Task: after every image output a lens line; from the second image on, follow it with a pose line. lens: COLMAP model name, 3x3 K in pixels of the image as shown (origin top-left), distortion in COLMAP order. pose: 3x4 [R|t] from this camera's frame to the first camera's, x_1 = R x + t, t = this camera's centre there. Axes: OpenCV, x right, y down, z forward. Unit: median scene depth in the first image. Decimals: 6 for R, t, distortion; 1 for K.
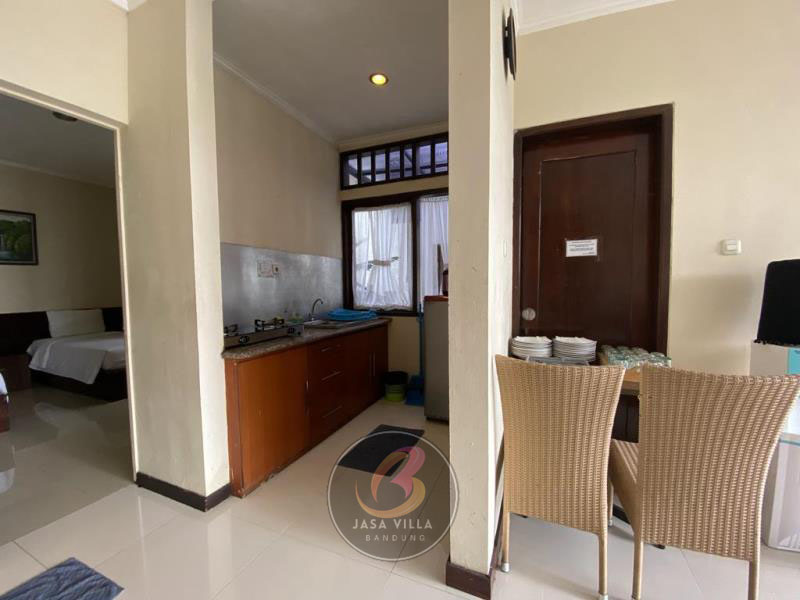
lens RADIAL K [[327.7, 0, 398.6], [0, 327.7, 302.3], [0, 0, 1]] dist [-0.028015, -0.001103]
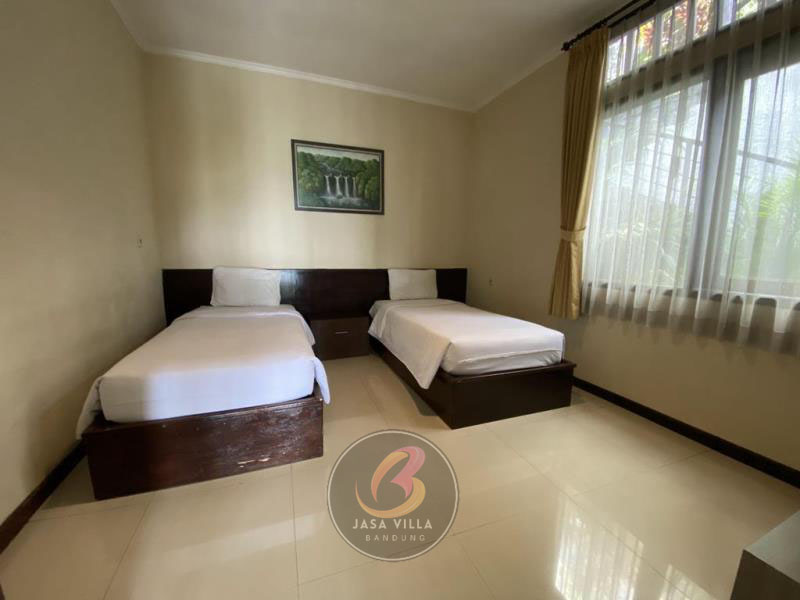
lens RADIAL K [[327.7, 0, 405.2], [0, 327.7, 304.5], [0, 0, 1]] dist [-0.028015, -0.001103]
pose [[0.690208, 0.134557, -0.710991, -0.459983], [-0.064304, 0.990077, 0.124951, 0.010544], [0.720749, -0.040523, 0.692011, 0.436943]]
